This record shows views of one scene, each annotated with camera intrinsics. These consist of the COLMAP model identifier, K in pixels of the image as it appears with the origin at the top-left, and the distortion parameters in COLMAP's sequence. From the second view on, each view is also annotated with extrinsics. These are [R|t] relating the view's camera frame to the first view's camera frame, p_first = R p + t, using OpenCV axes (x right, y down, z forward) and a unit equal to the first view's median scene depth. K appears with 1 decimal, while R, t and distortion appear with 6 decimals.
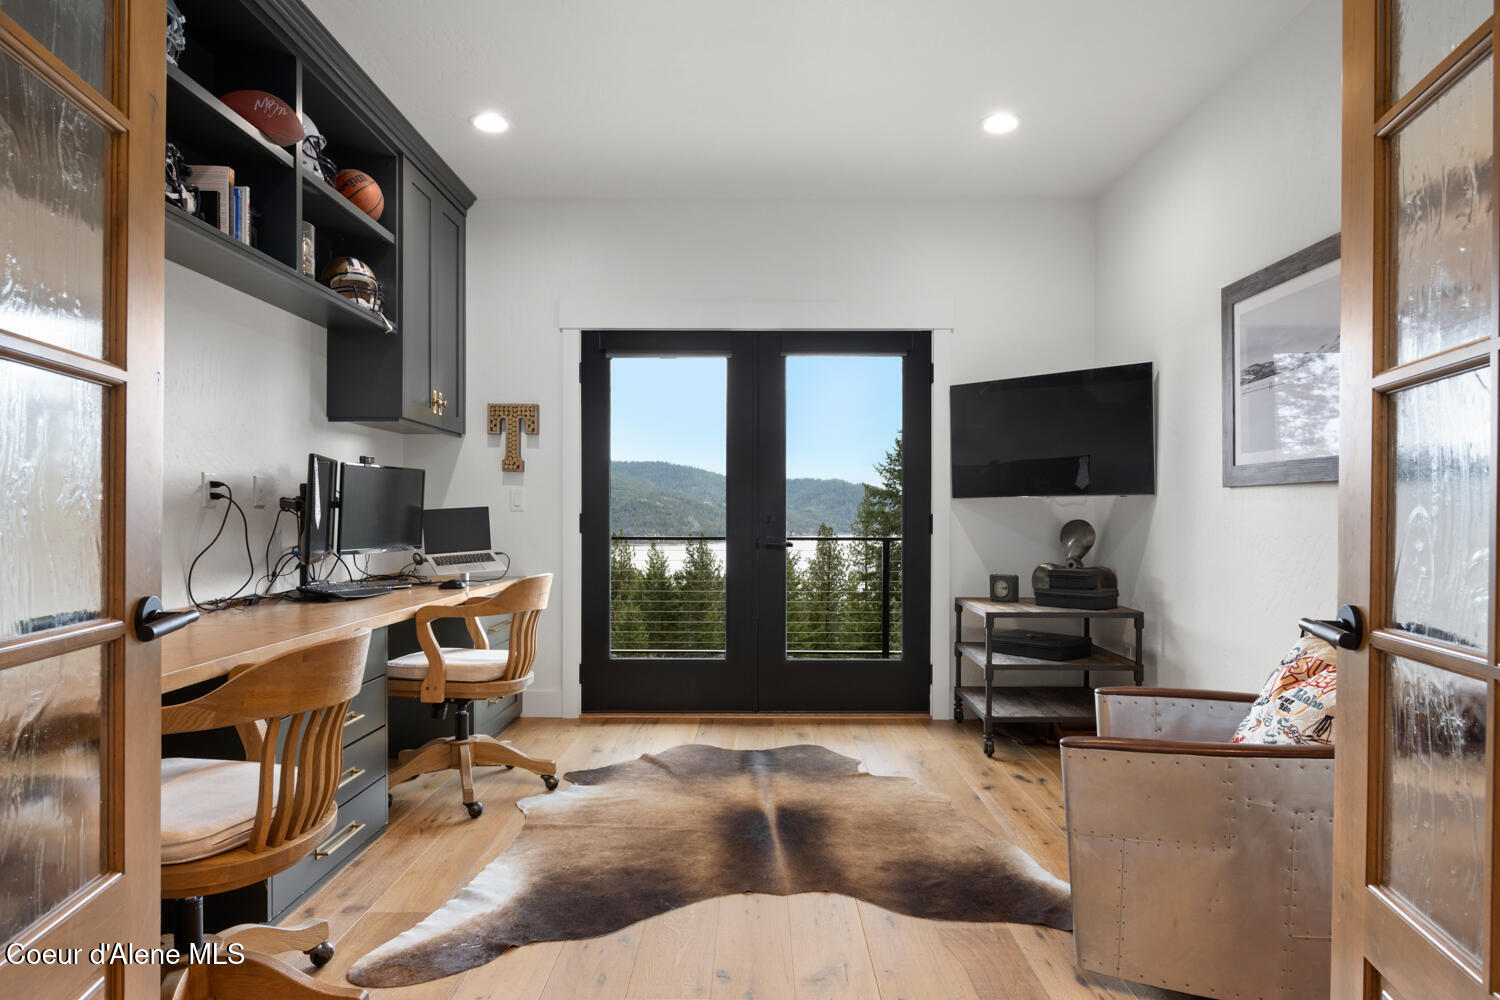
lens RADIAL K [[898.8, 0, 746.9], [0, 898.8, 503.2], [0, 0, 1]] dist [0.005901, -0.000797]
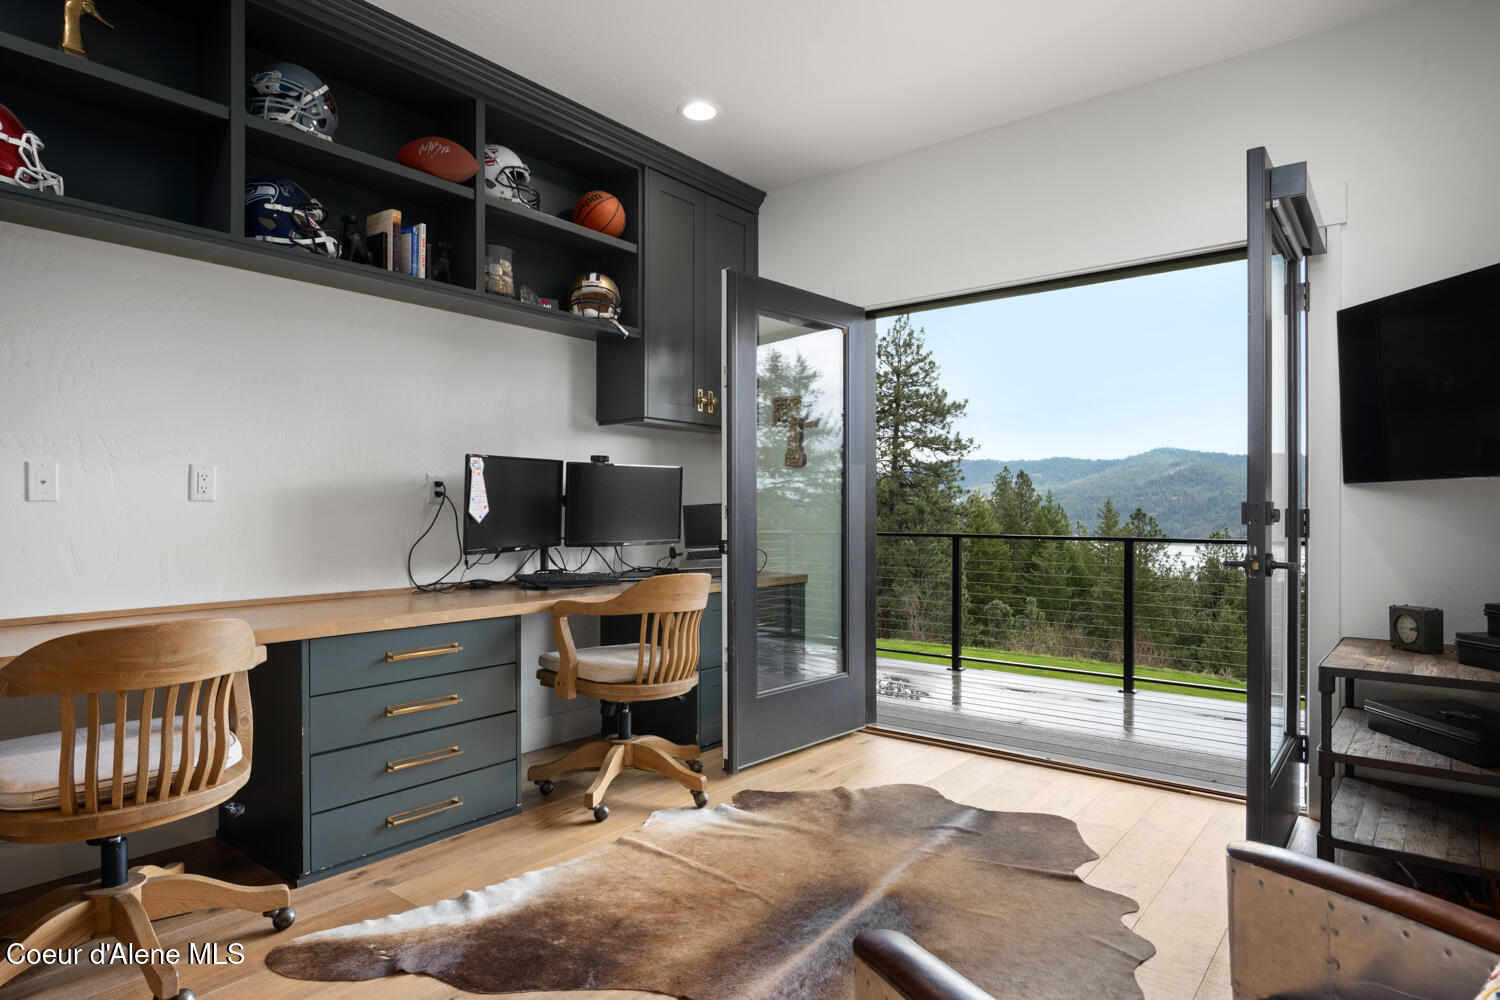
lens RADIAL K [[845.5, 0, 747.4], [0, 845.5, 501.9], [0, 0, 1]] dist [0.000698, 0.000878]
pose [[0.785037, -0.008286, -0.619394, 0.340426], [0.007805, 0.999963, -0.003484, 0.007769], [0.619400, -0.002099, 0.785073, 0.322376]]
